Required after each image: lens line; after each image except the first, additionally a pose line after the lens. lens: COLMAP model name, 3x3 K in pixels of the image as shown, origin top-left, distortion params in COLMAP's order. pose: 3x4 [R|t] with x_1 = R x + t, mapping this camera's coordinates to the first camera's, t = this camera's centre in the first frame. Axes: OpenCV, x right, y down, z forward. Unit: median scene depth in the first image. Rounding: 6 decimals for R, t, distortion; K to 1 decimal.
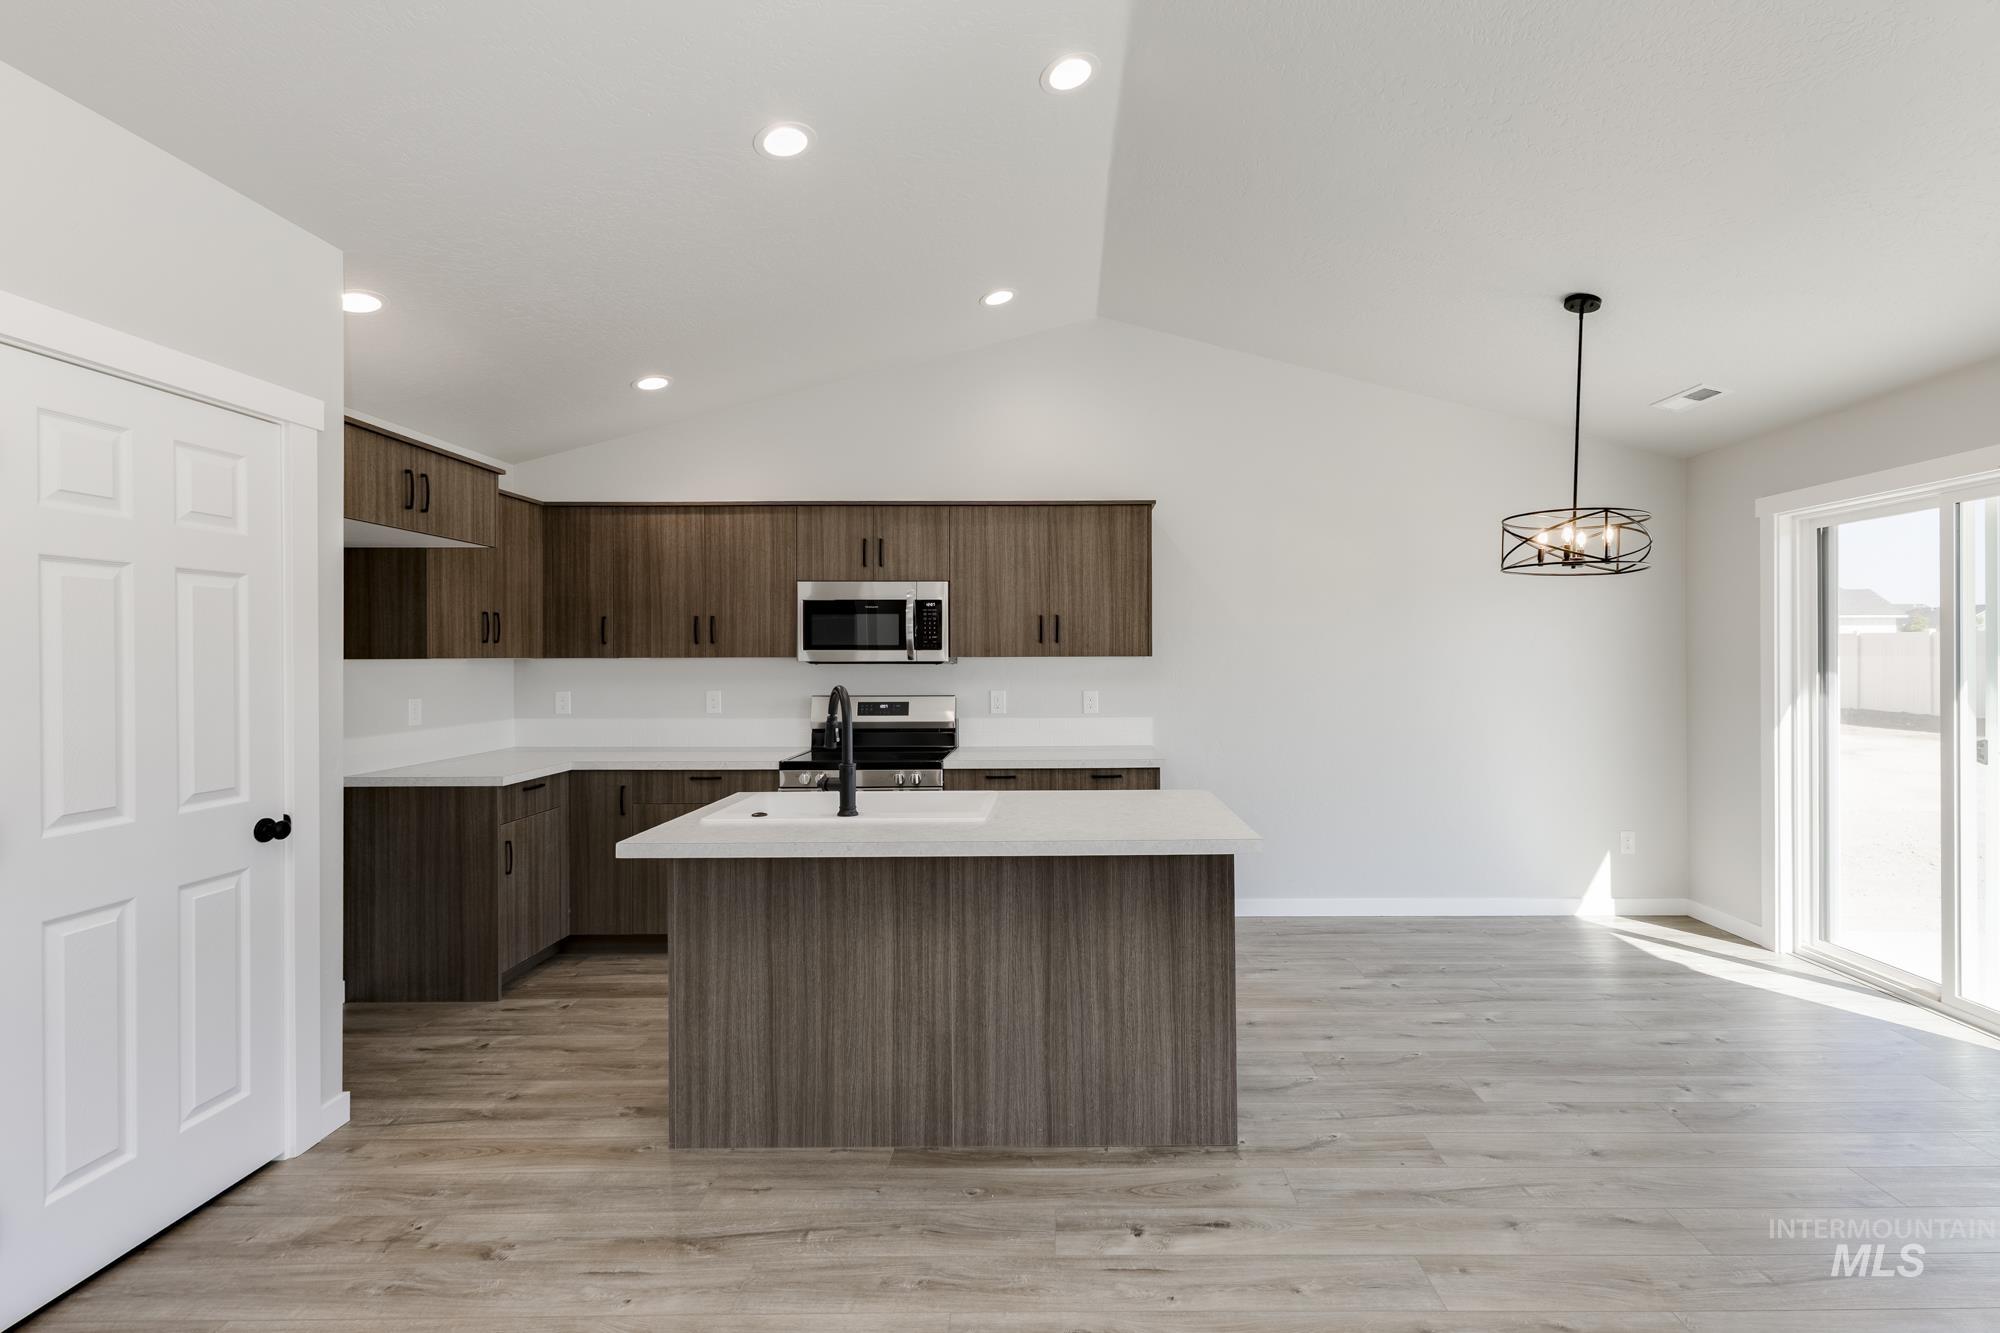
lens RADIAL K [[887.2, 0, 984.0], [0, 887.2, 658.4], [0, 0, 1]] dist [0.010804, 0.000456]
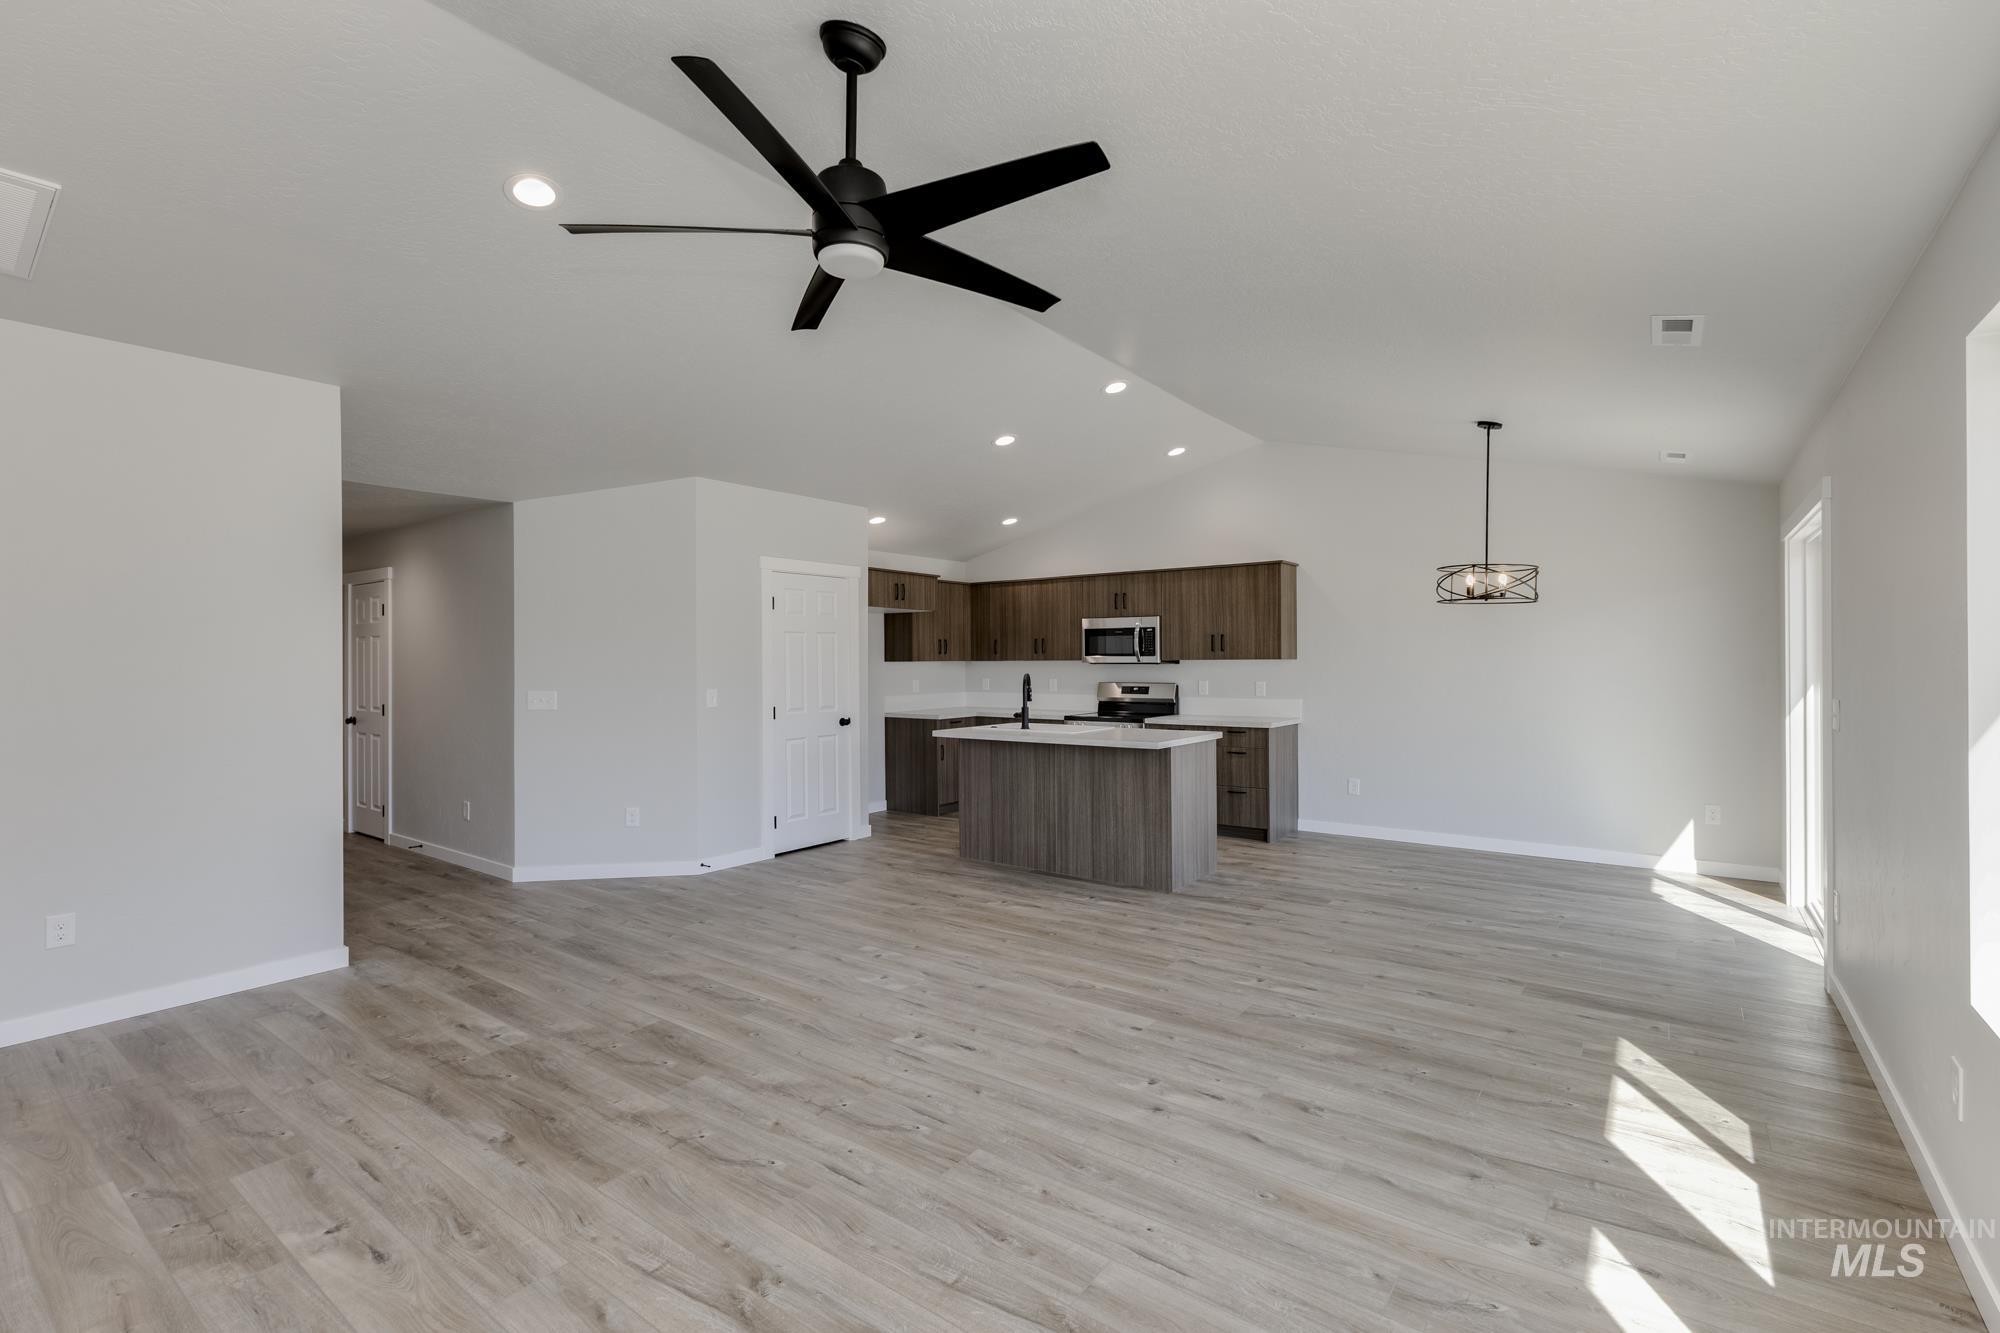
lens RADIAL K [[887.2, 0, 1014.3], [0, 887.2, 664.7], [0, 0, 1]] dist [0.010804, 0.000456]
pose [[0.818587, -0.000029, -0.574383, 0.752280], [0.002054, 0.999994, 0.002878, 0.001972], [0.574379, -0.003535, 0.818582, -0.593094]]
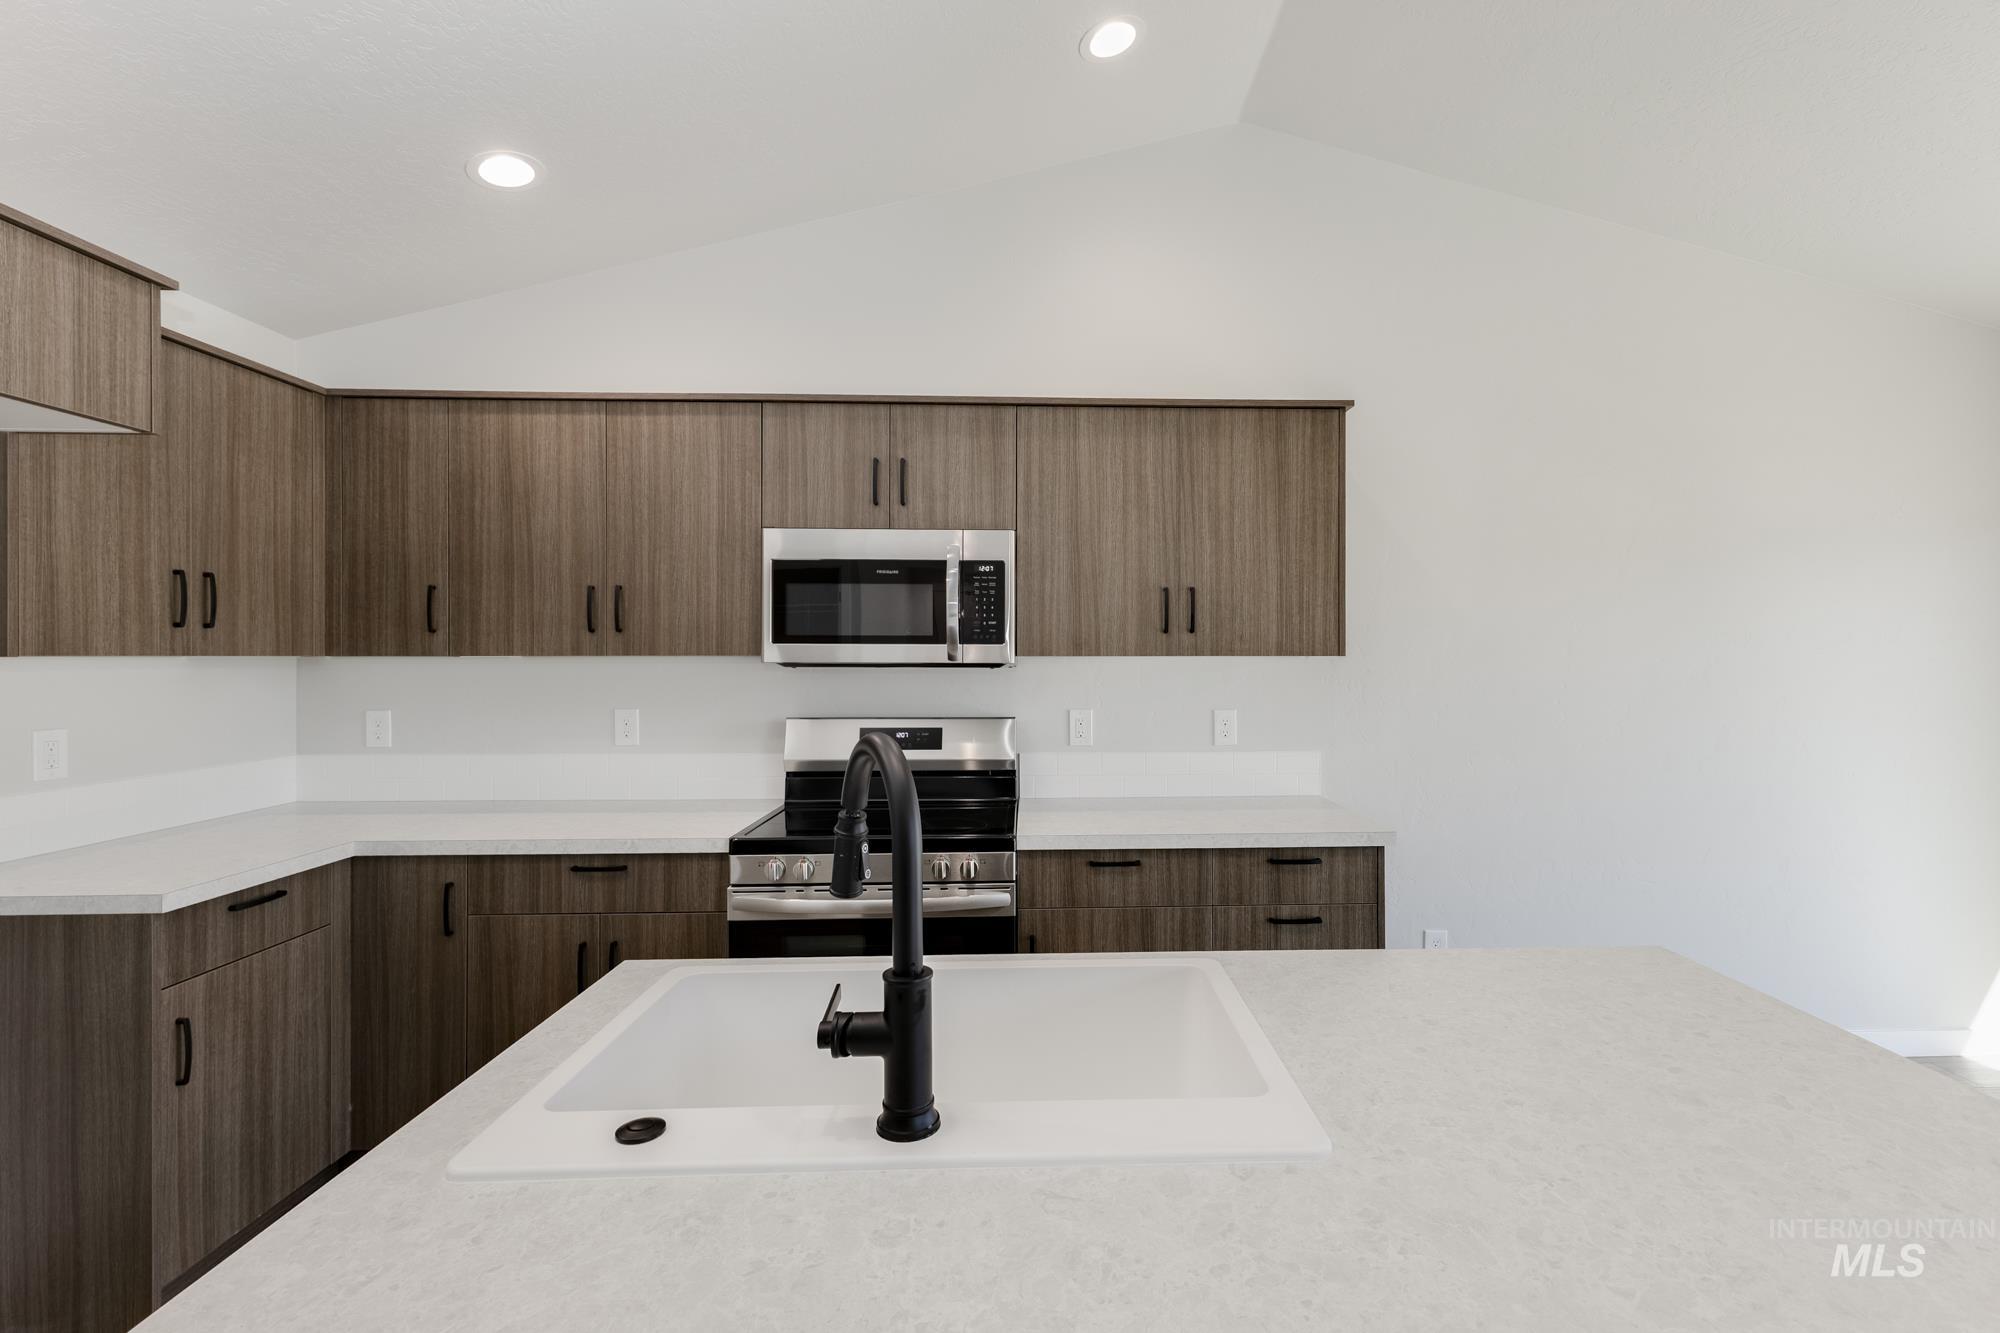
lens RADIAL K [[887.2, 0, 972.1], [0, 887.2, 655.2], [0, 0, 1]] dist [0.010804, 0.000456]
pose [[0.999754, 0.002815, 0.021982, -0.086690], [-0.002748, 0.999991, -0.003096, -0.000332], [-0.021990, 0.003035, 0.999754, 0.420018]]
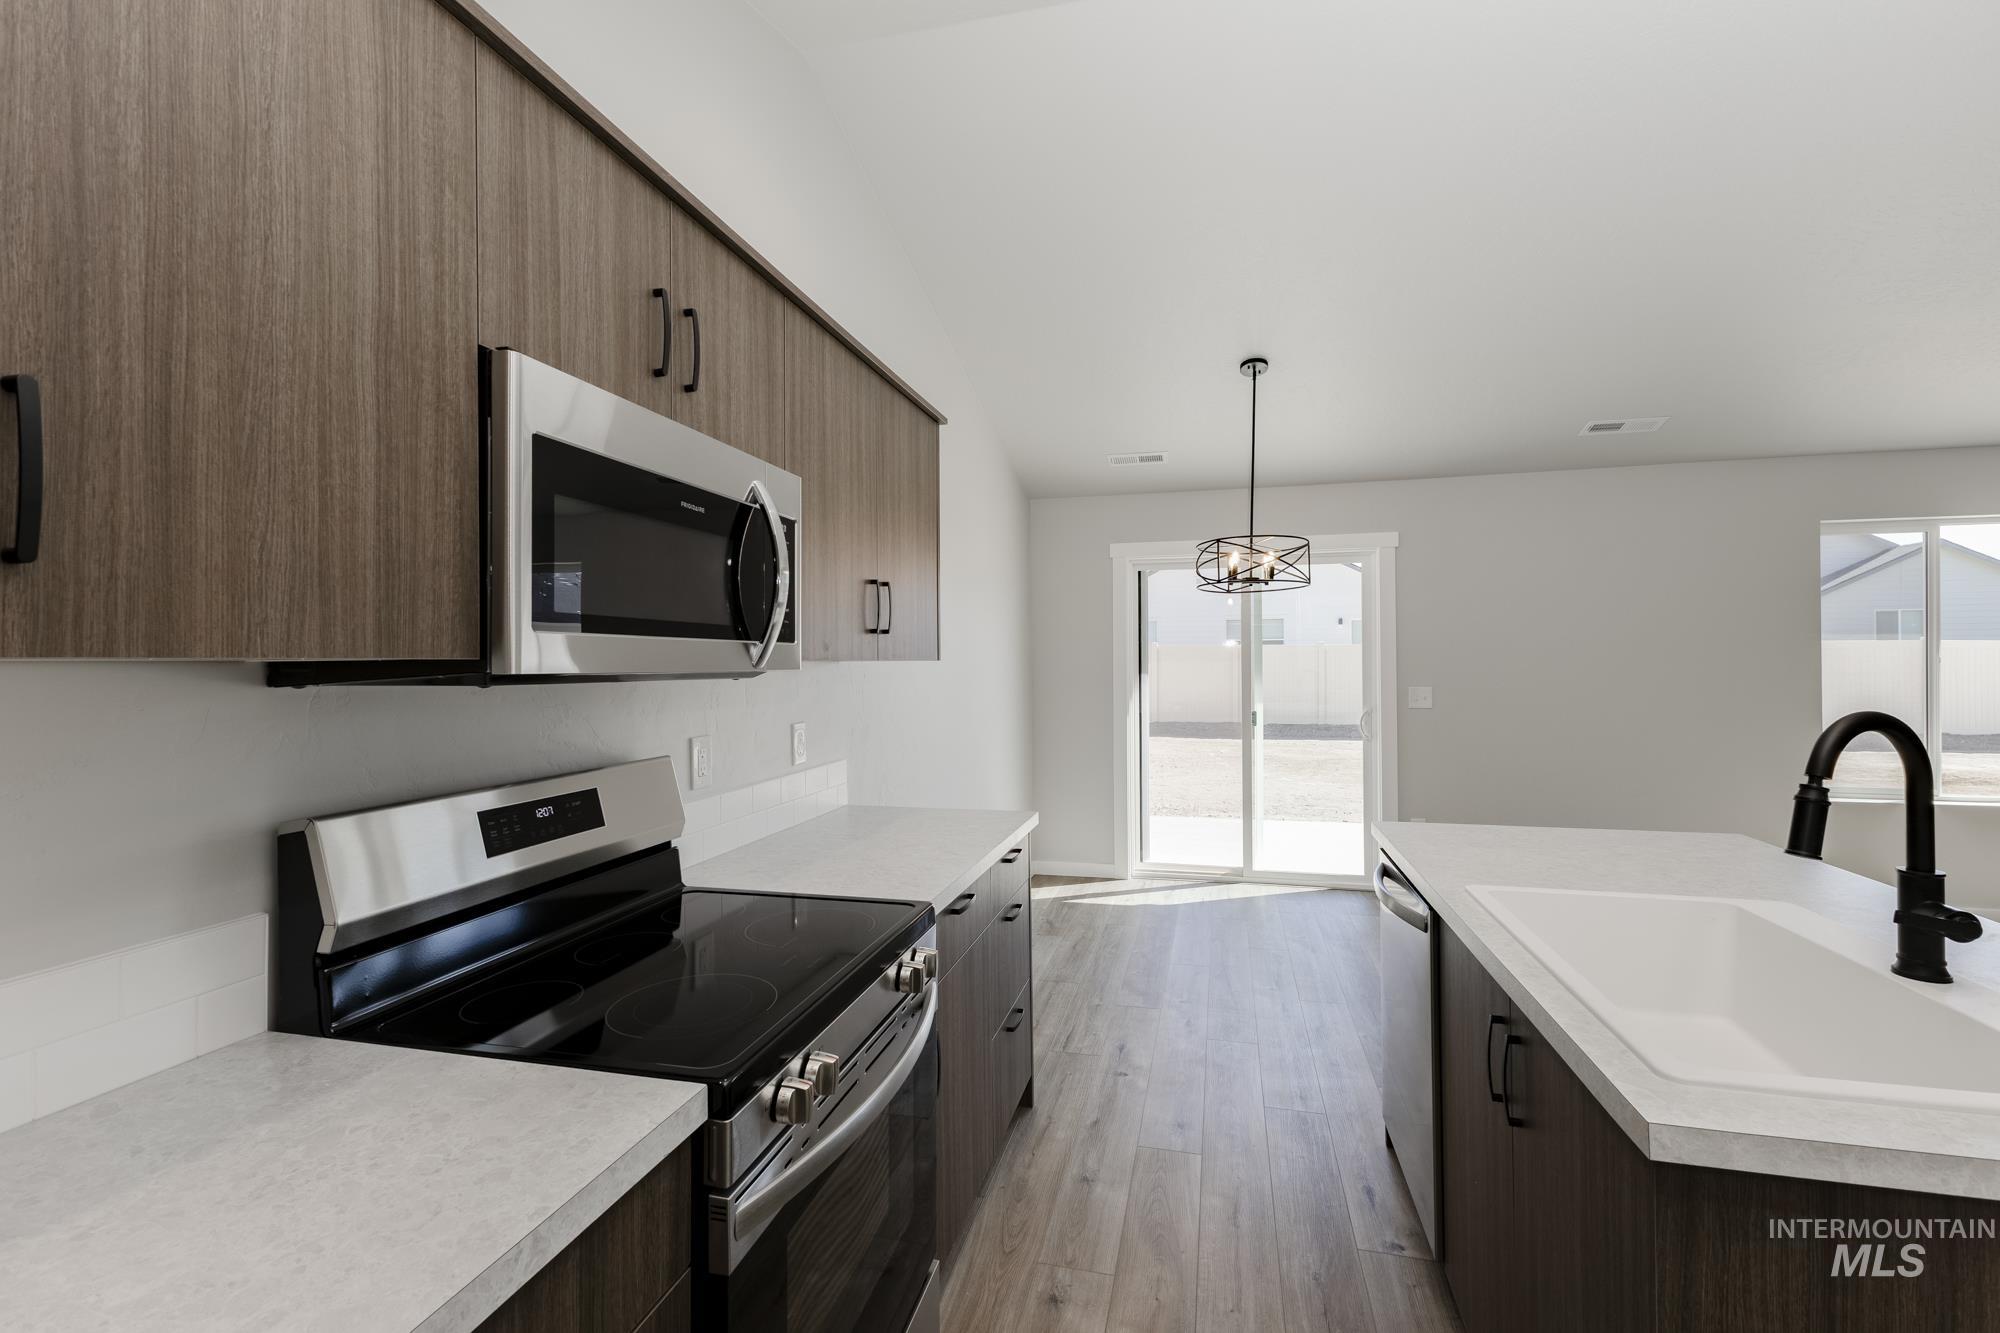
lens RADIAL K [[887.2, 0, 999.6], [0, 887.2, 657.4], [0, 0, 1]] dist [0.010804, 0.000456]
pose [[0.218317, 0.006277, 0.975858, -0.479032], [0.006960, 0.999944, -0.007989, 0.001323], [-0.975853, 0.008536, 0.218261, 0.898611]]
